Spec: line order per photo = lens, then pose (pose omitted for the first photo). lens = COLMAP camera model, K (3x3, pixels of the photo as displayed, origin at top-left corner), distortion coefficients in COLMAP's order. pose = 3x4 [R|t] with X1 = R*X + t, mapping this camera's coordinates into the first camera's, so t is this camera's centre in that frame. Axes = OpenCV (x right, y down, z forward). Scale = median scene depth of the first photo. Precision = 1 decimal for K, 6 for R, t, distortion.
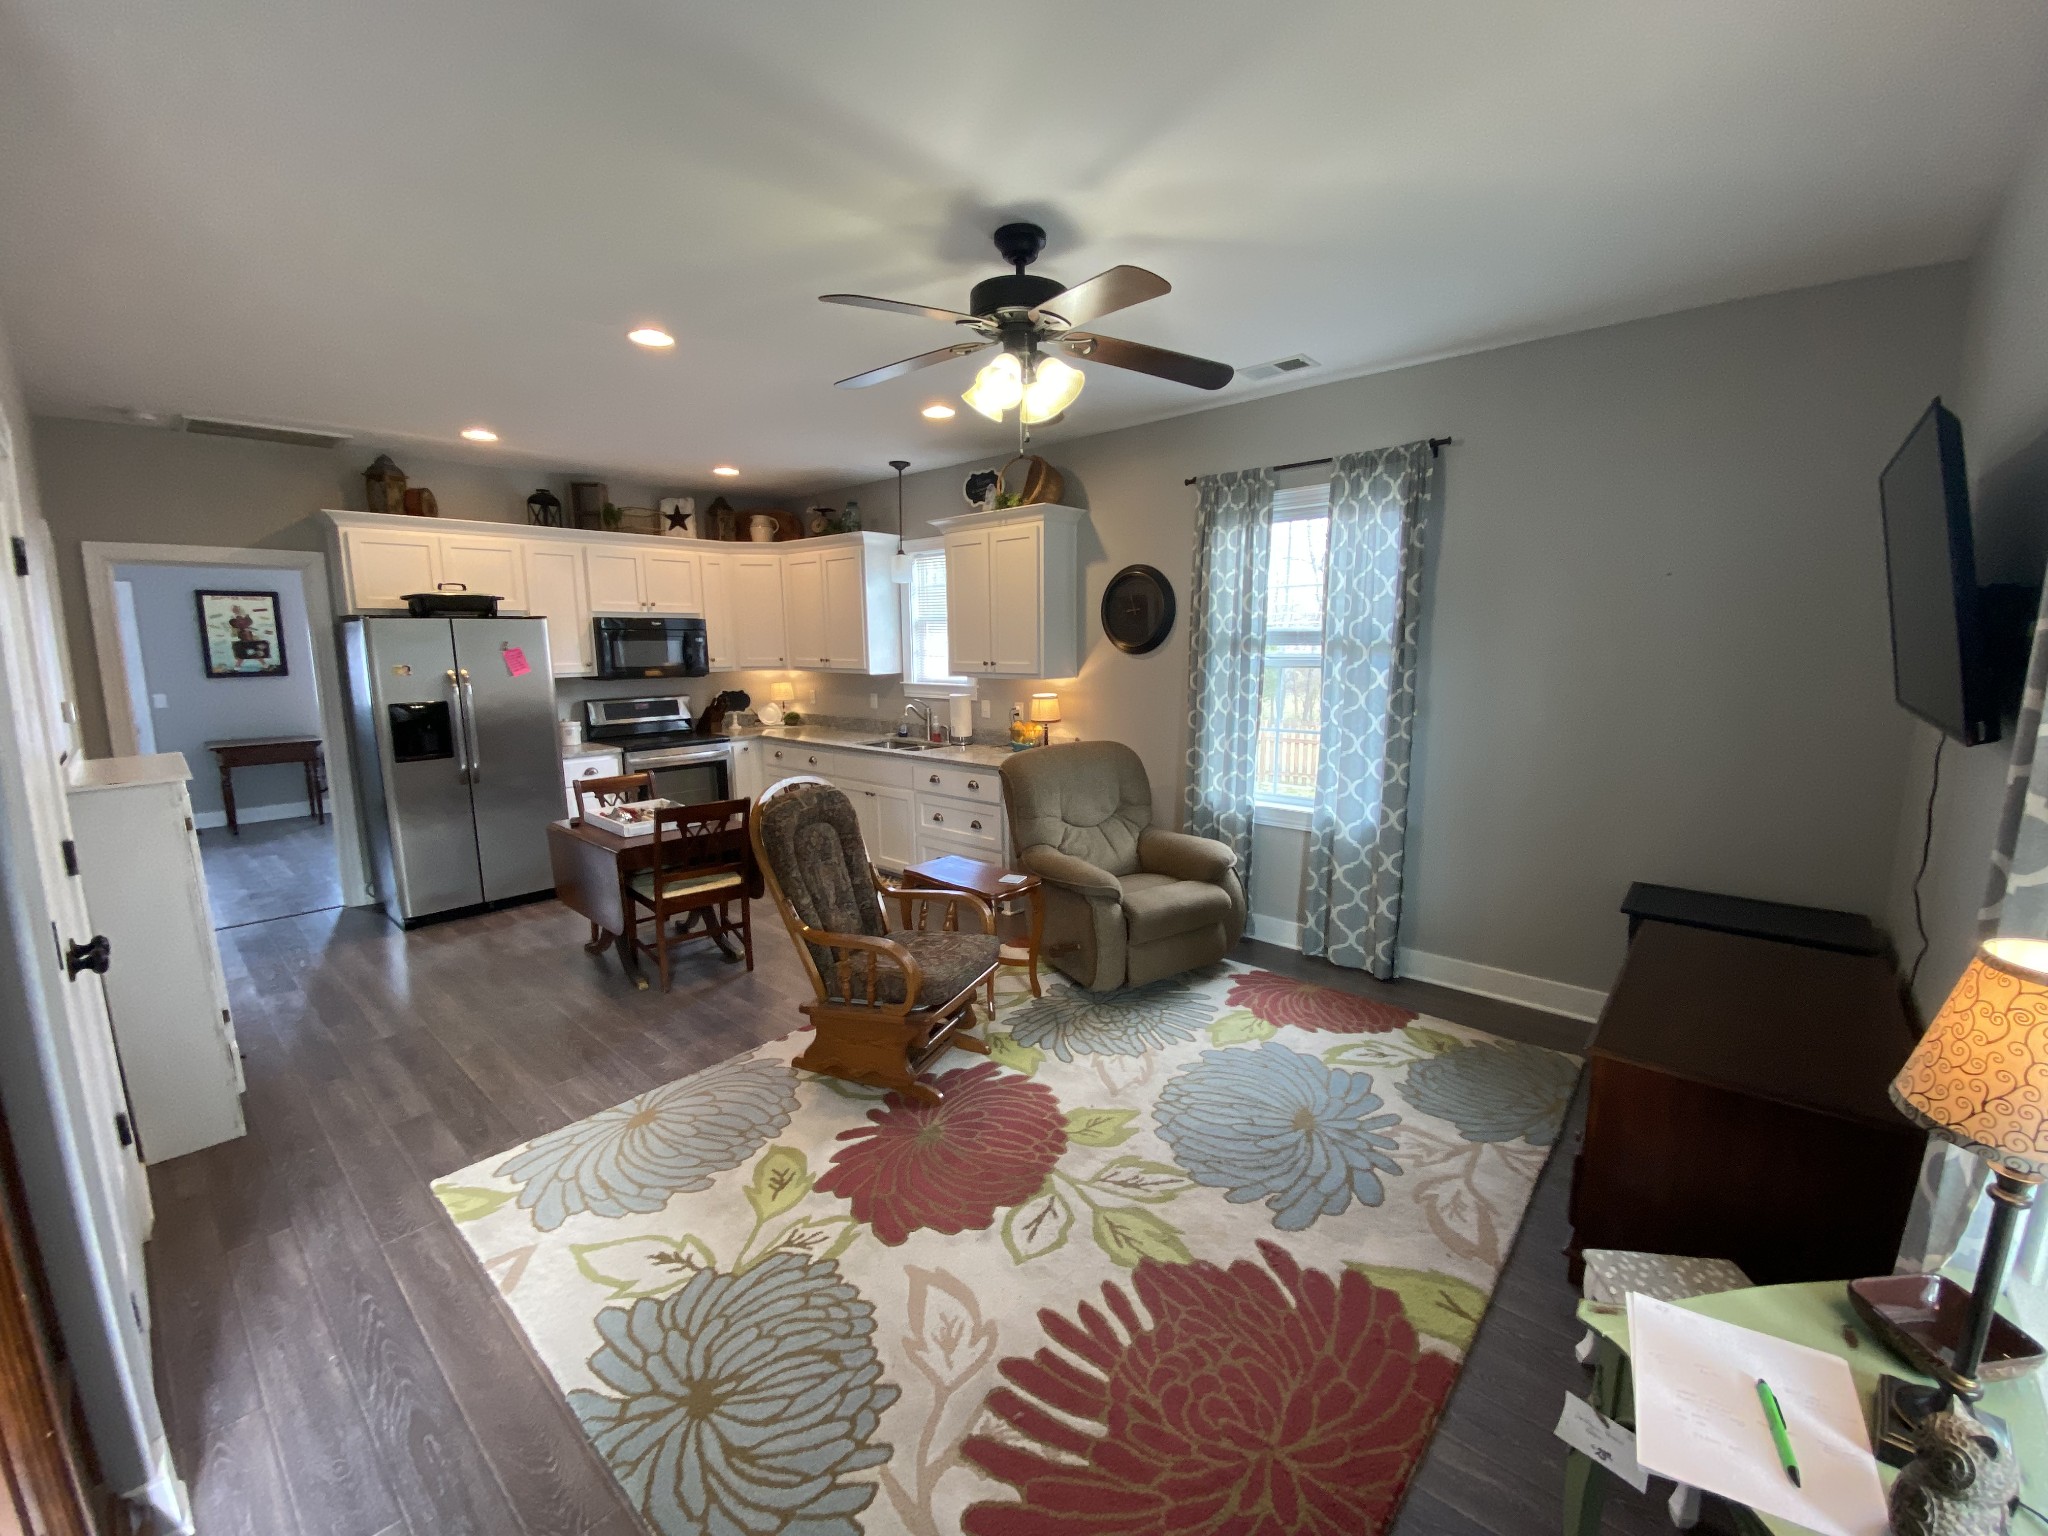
lens RADIAL K [[822.5, 0, 1016.5], [0, 822.5, 773.4], [0, 0, 1]] dist [0.025967, -0.000430]
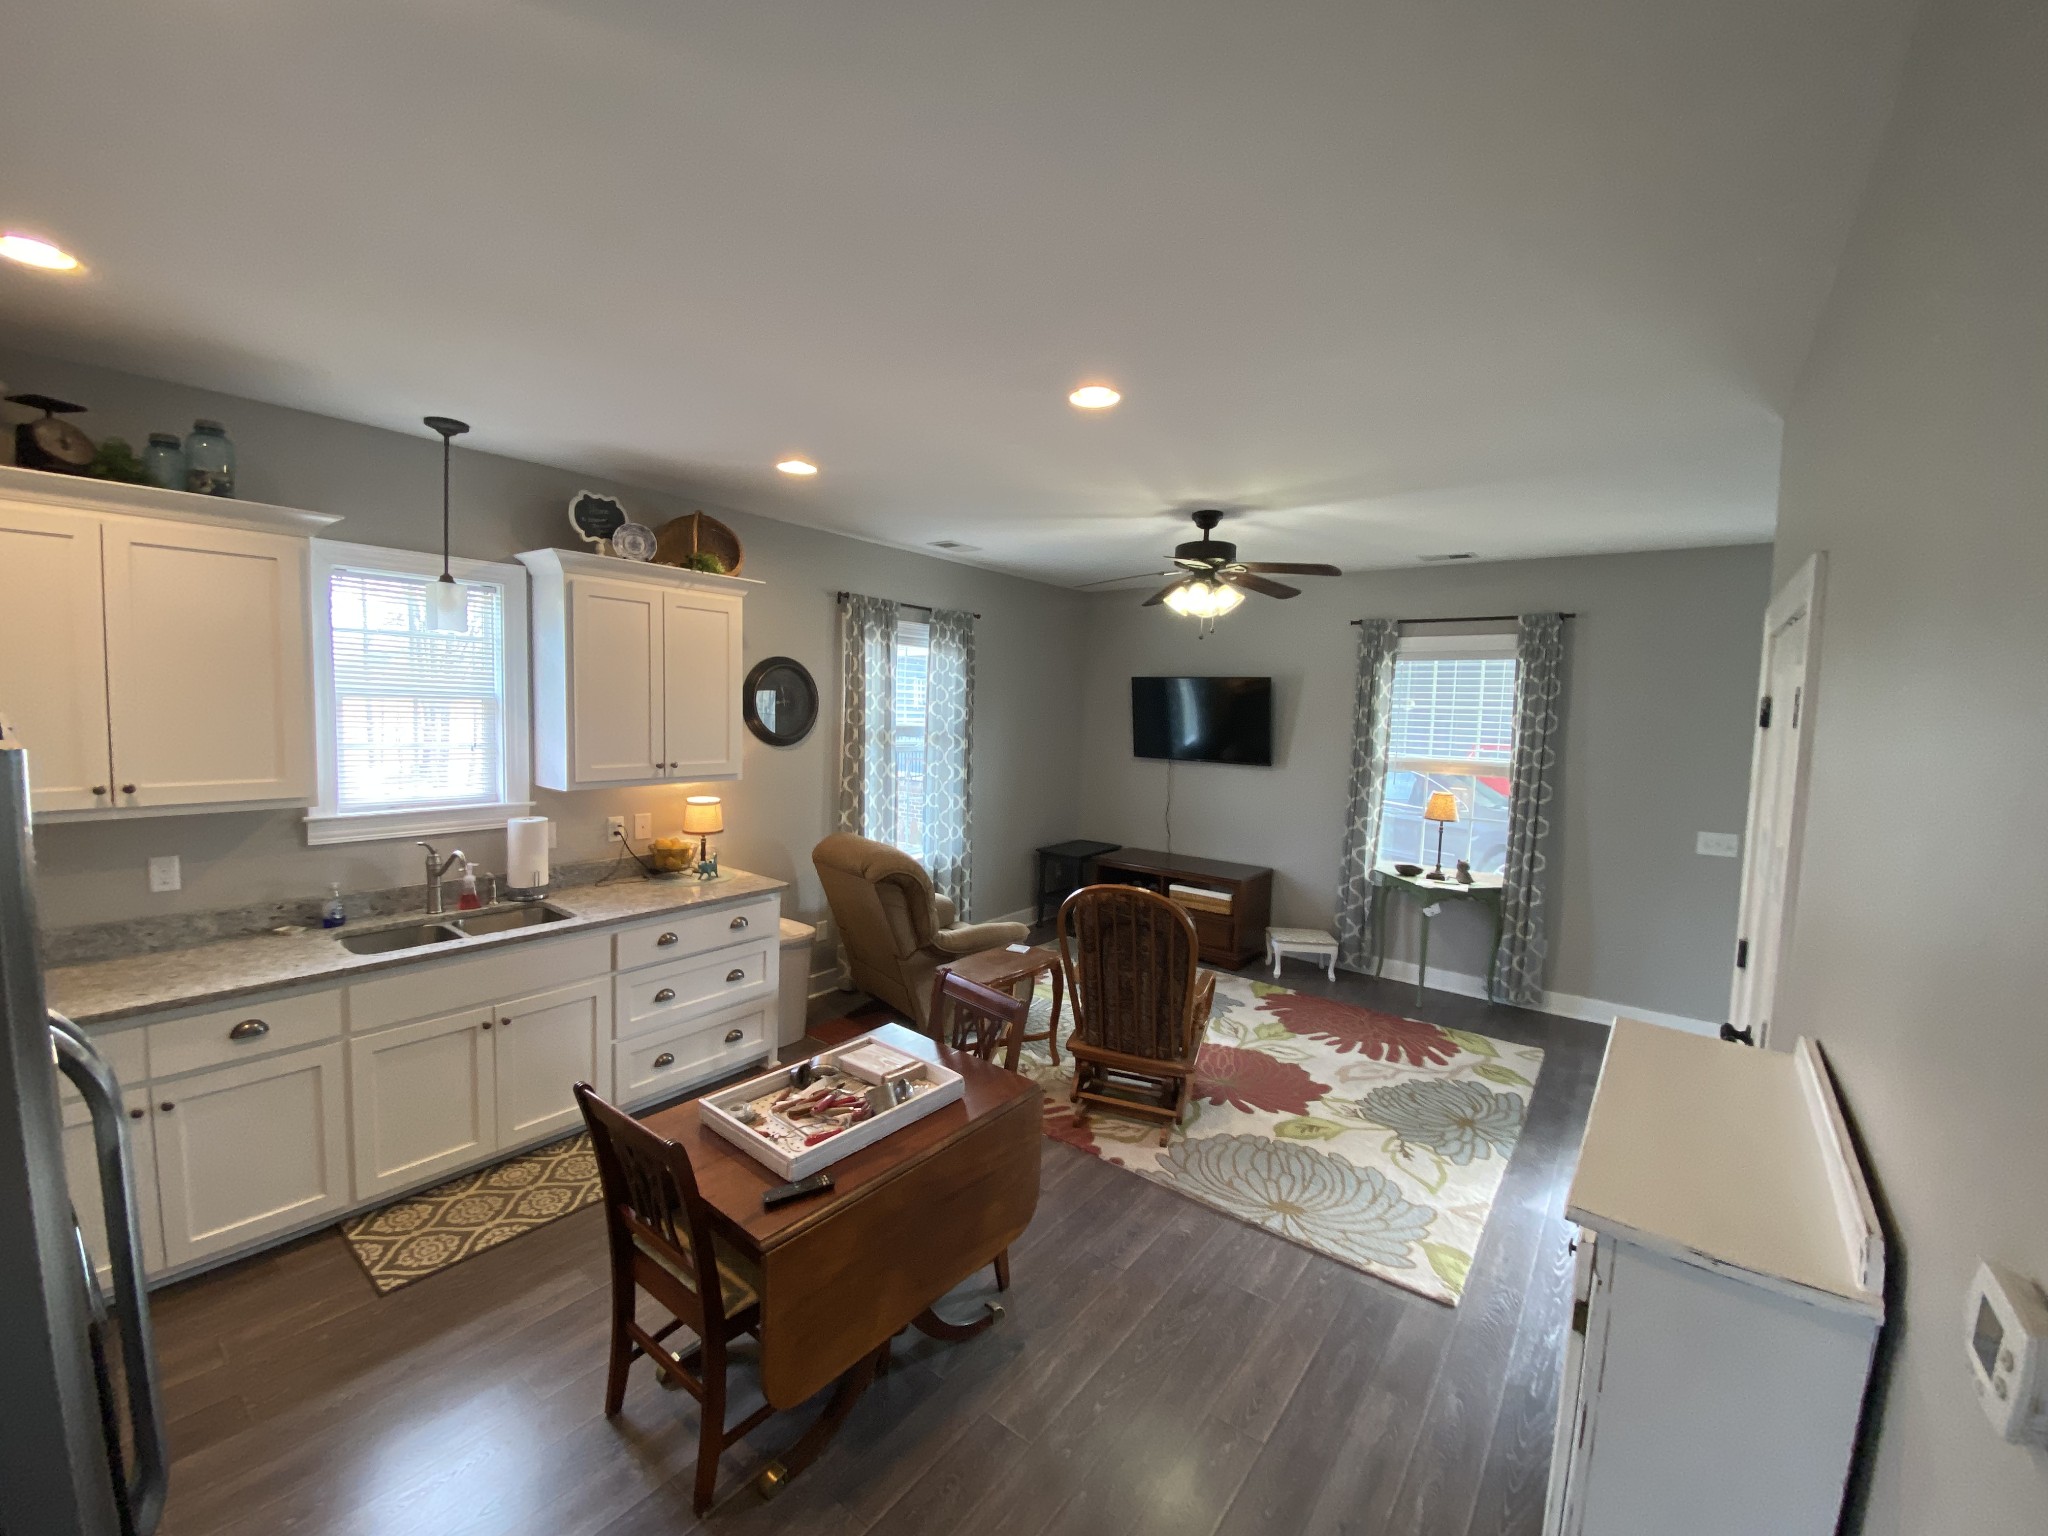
lens RADIAL K [[822.5, 0, 1016.5], [0, 822.5, 773.4], [0, 0, 1]] dist [0.025967, -0.000430]
pose [[-0.073176, -0.068748, 0.994947, -1.589926], [0.137310, 0.987426, 0.078327, -0.284545], [-0.987821, 0.142348, -0.062816, 1.470354]]
